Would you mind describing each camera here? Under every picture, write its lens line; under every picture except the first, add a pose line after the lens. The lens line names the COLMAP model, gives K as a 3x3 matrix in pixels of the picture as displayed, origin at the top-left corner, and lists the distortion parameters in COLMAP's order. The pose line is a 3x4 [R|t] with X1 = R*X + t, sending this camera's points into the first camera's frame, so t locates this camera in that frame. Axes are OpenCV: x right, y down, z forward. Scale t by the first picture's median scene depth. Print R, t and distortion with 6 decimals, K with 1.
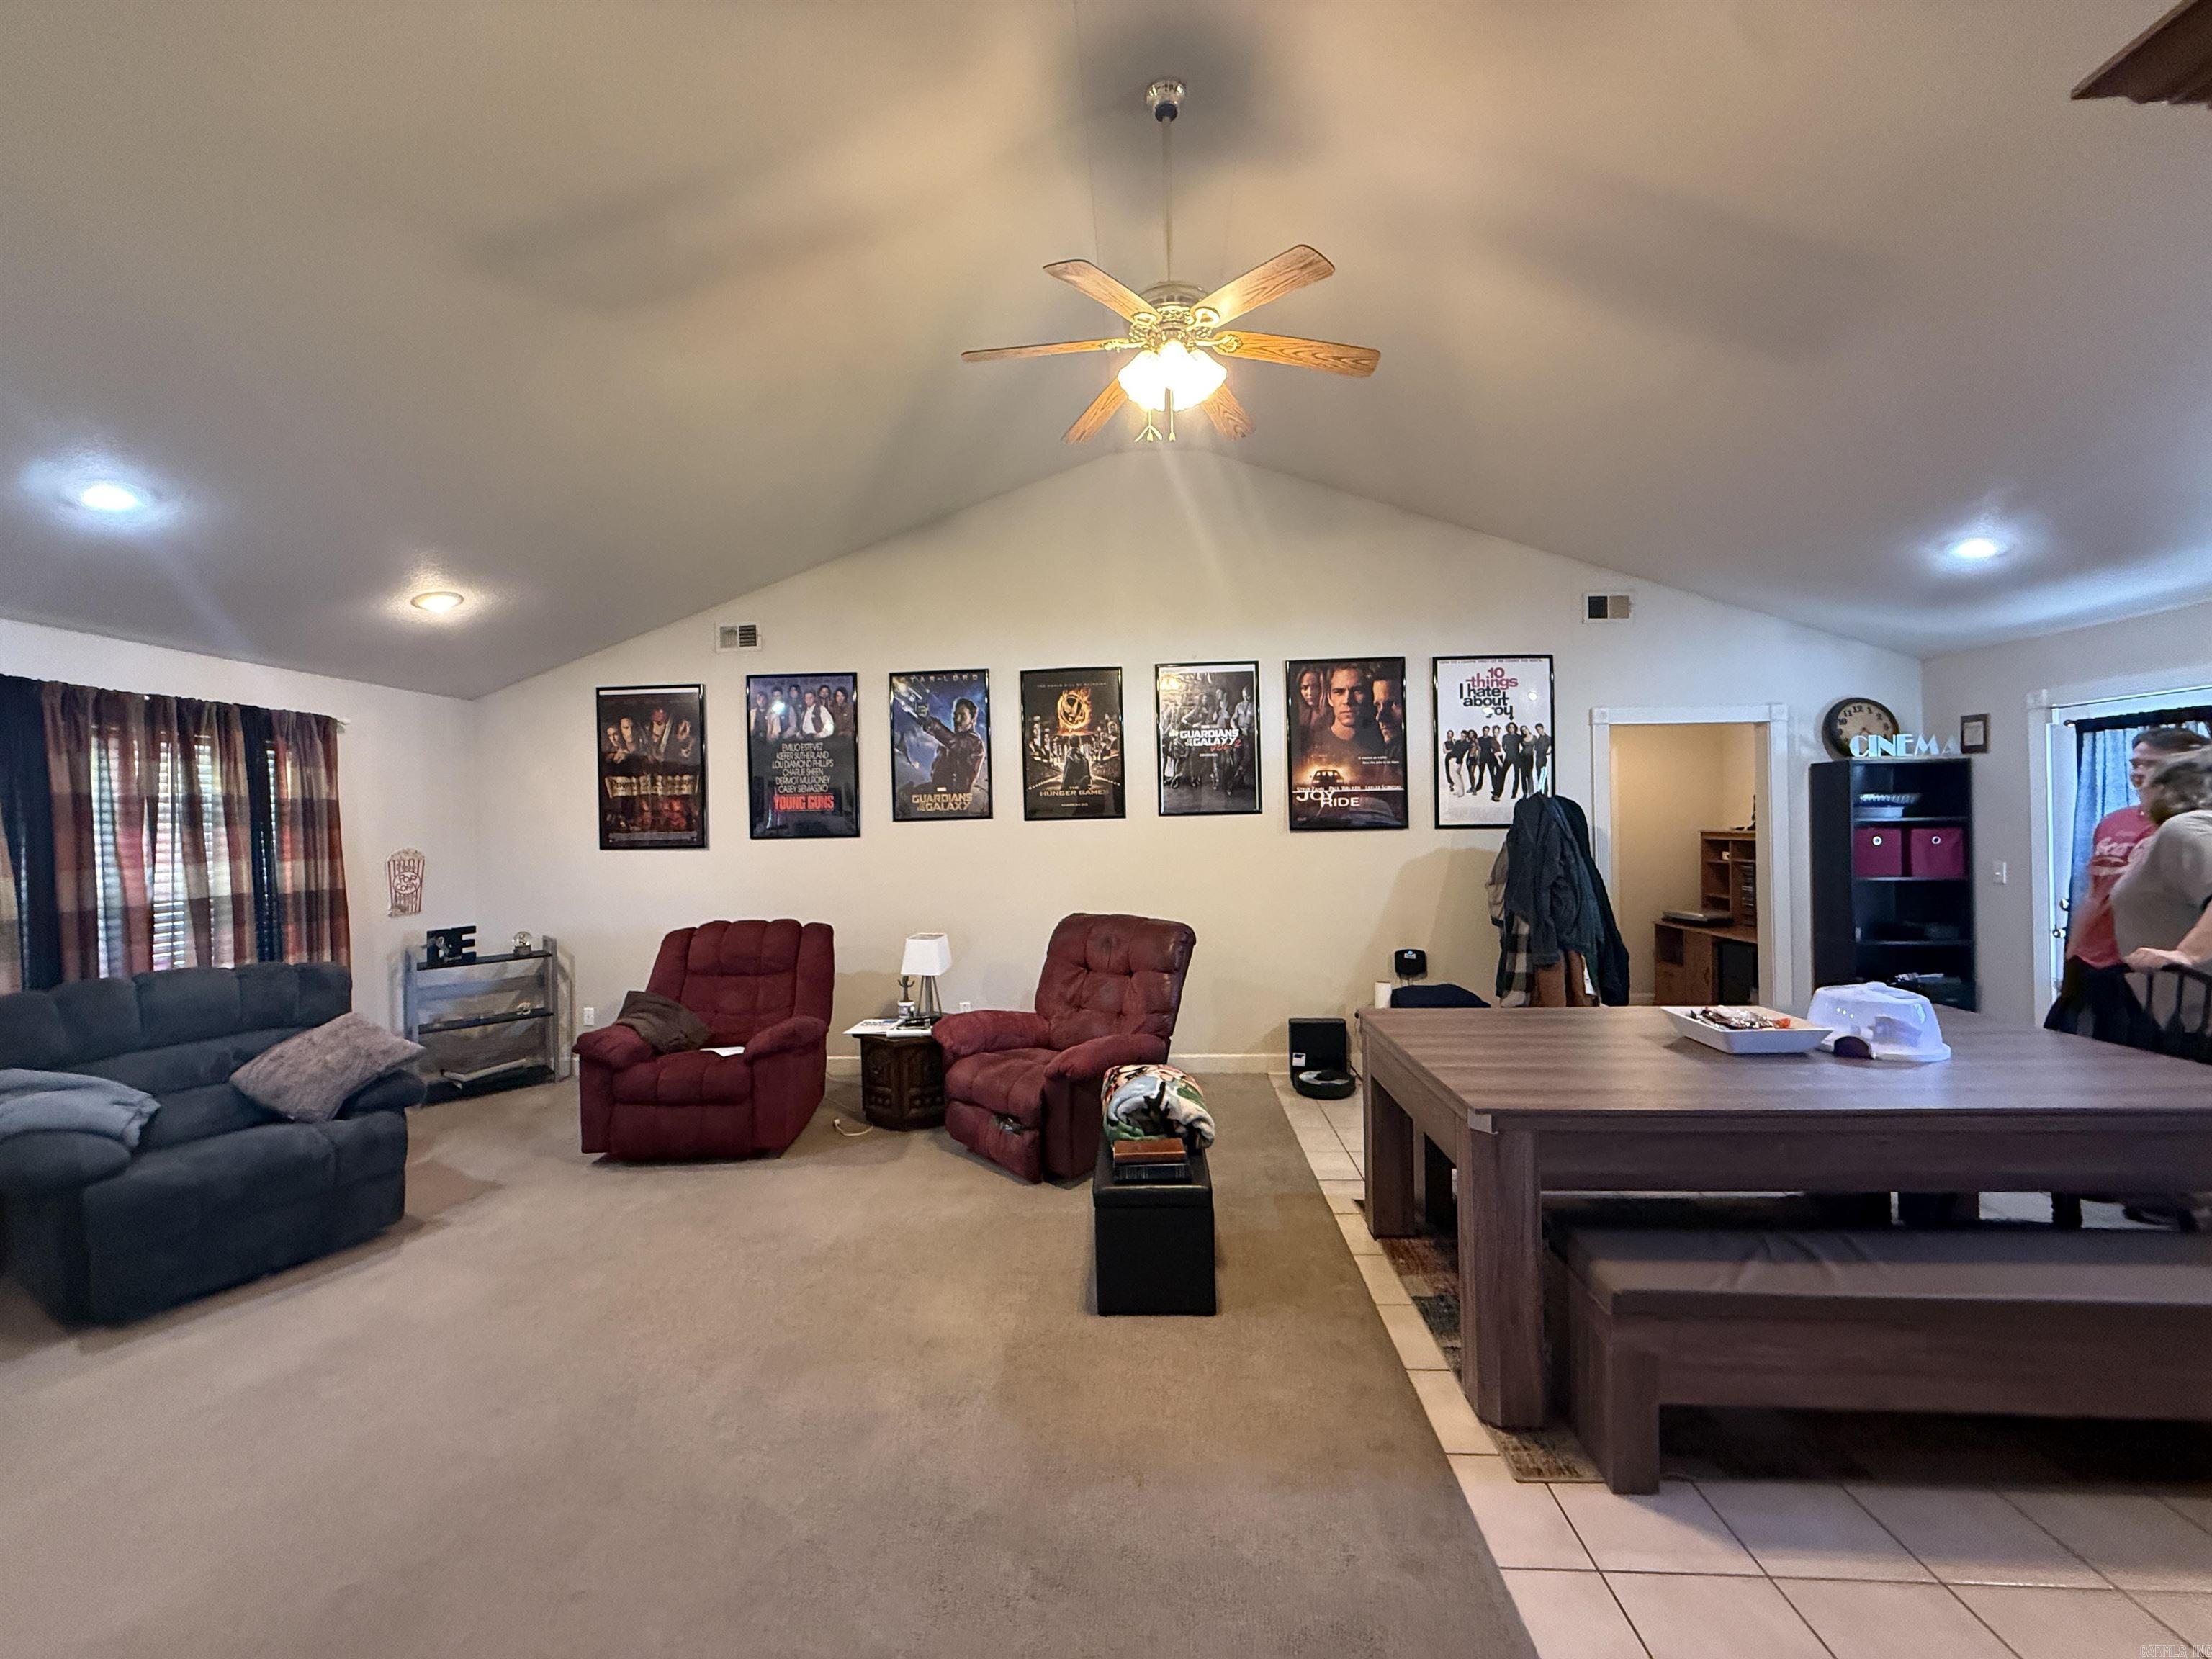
lens RADIAL K [[875.7, 0, 1097.3], [0, 875.7, 830.9], [0, 0, 1]] dist [-0.002323, 0.000288]
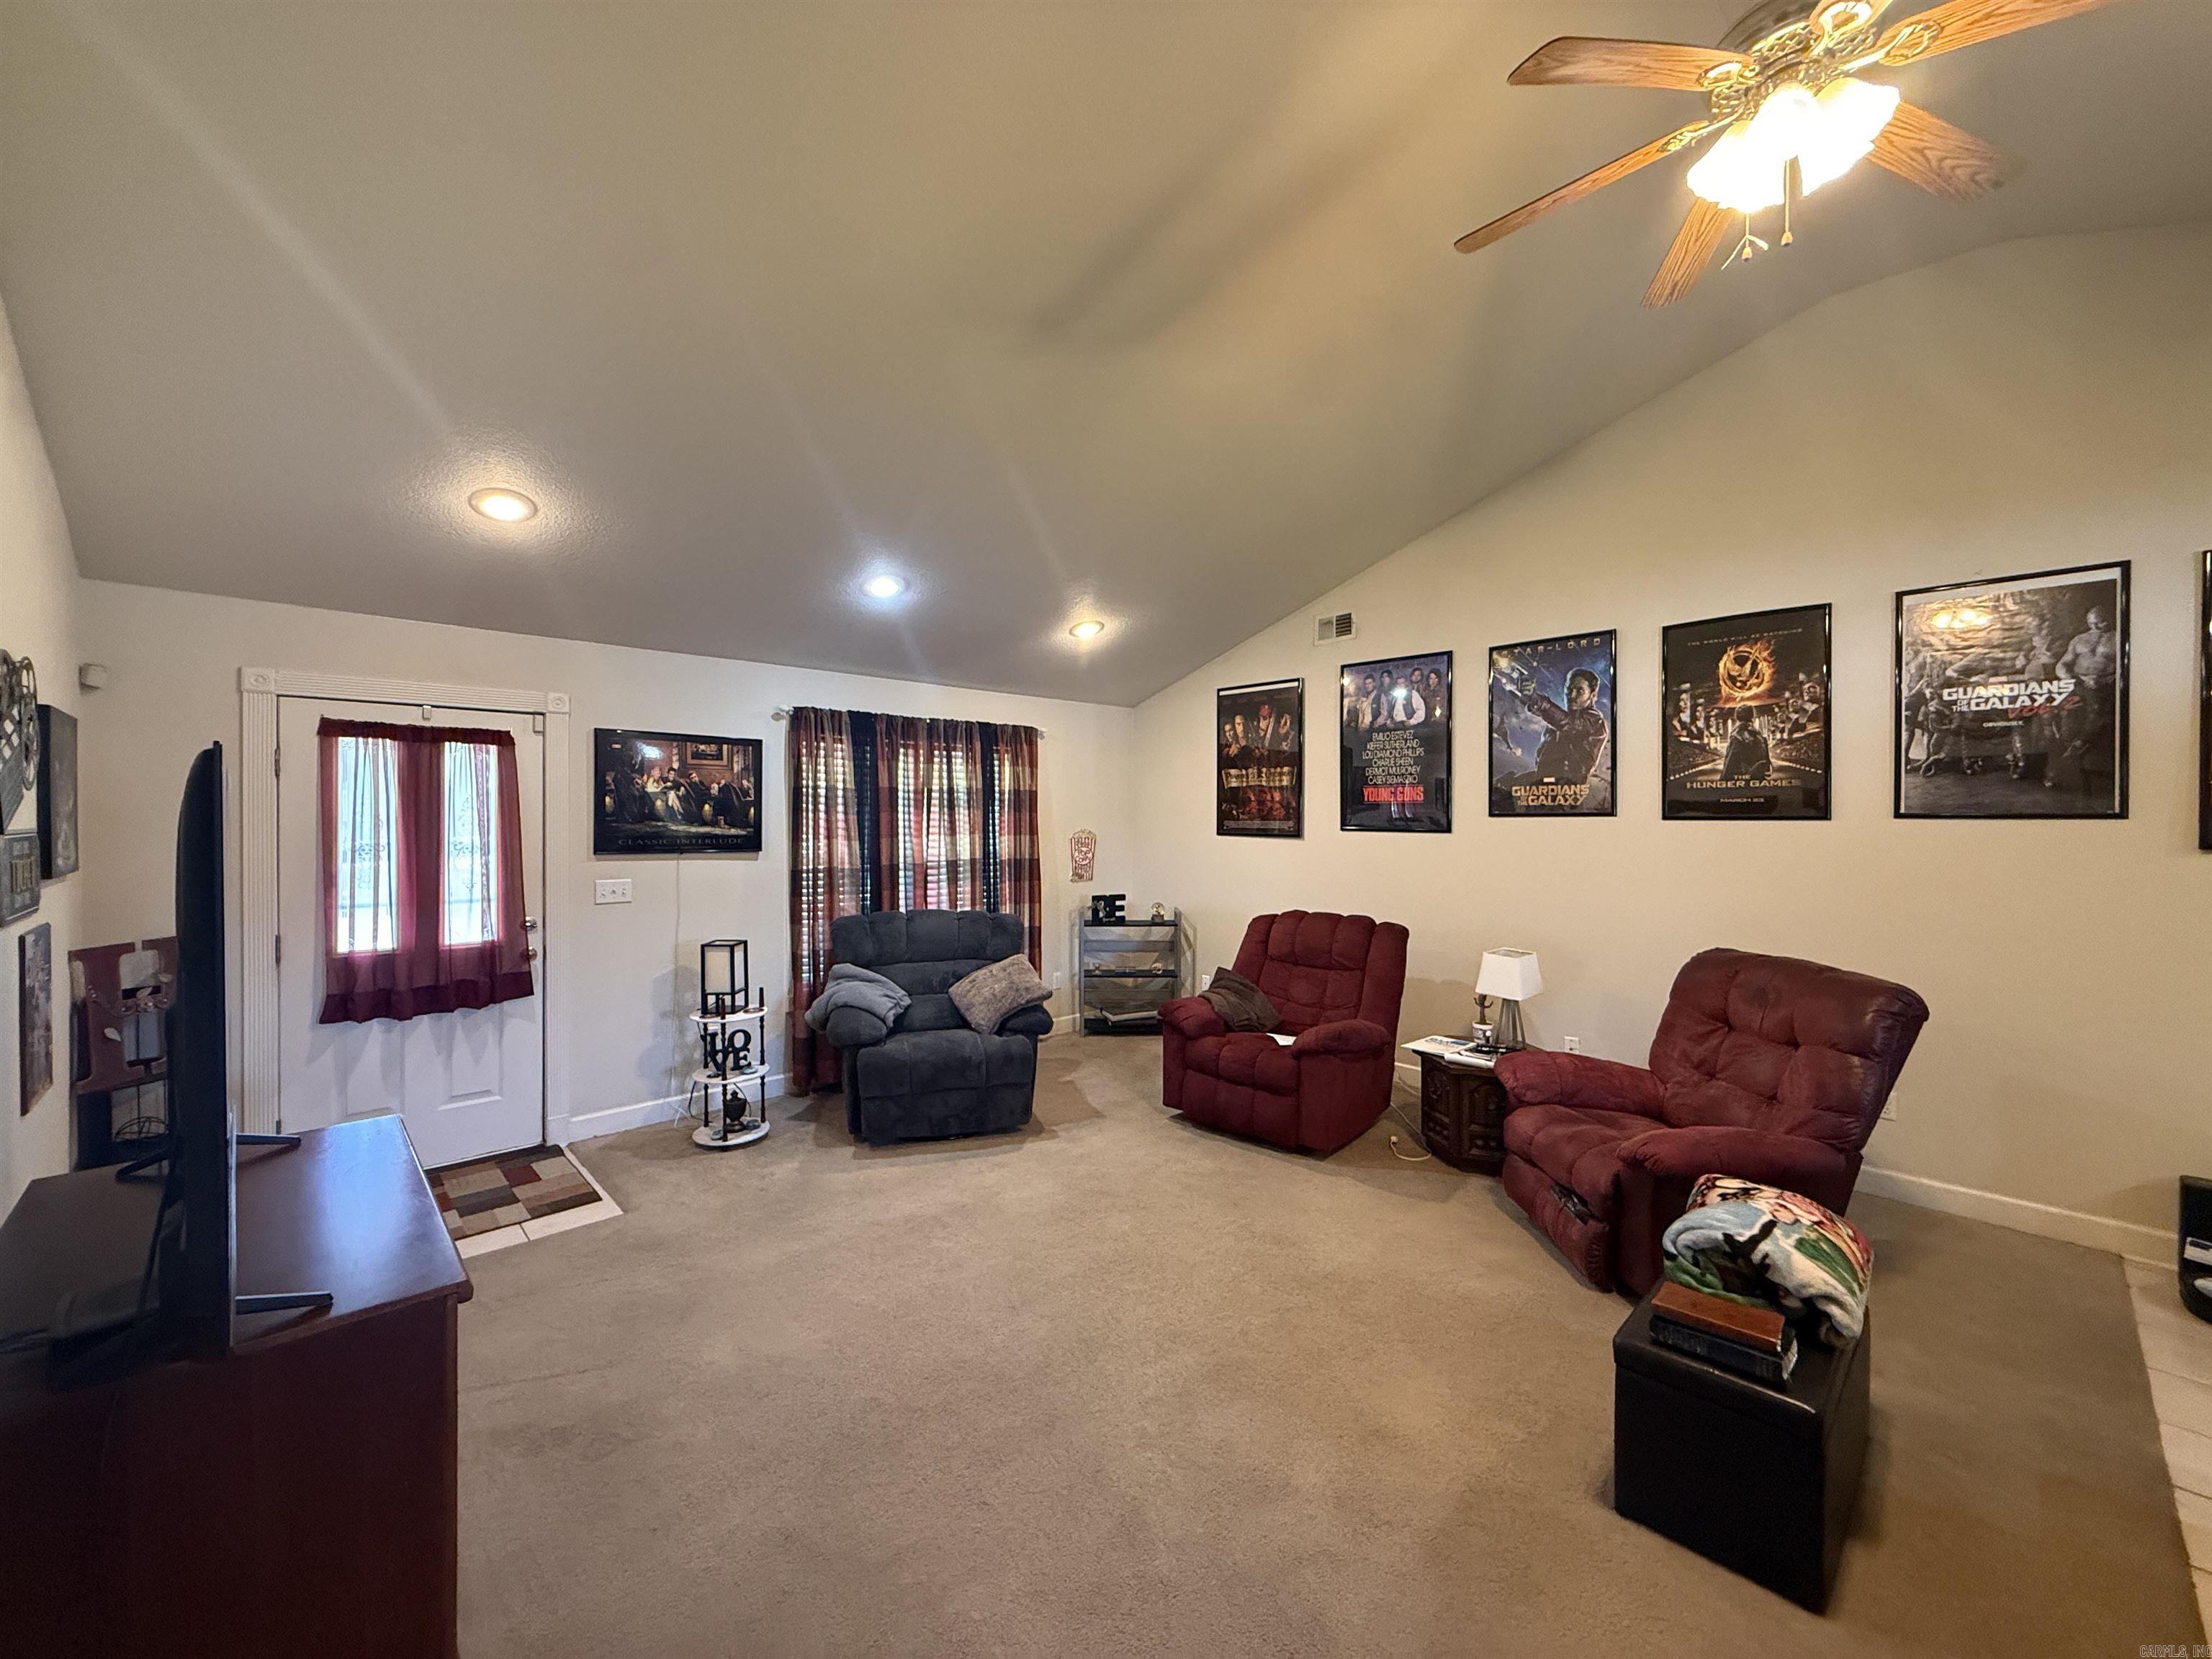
lens RADIAL K [[875.7, 0, 1109.5], [0, 875.7, 827.8], [0, 0, 1]] dist [-0.002323, 0.000288]
pose [[0.728004, 0.033784, -0.684740, 0.119618], [-0.025062, 0.999429, 0.022665, -0.012766], [0.685115, 0.000661, 0.728435, 0.127894]]
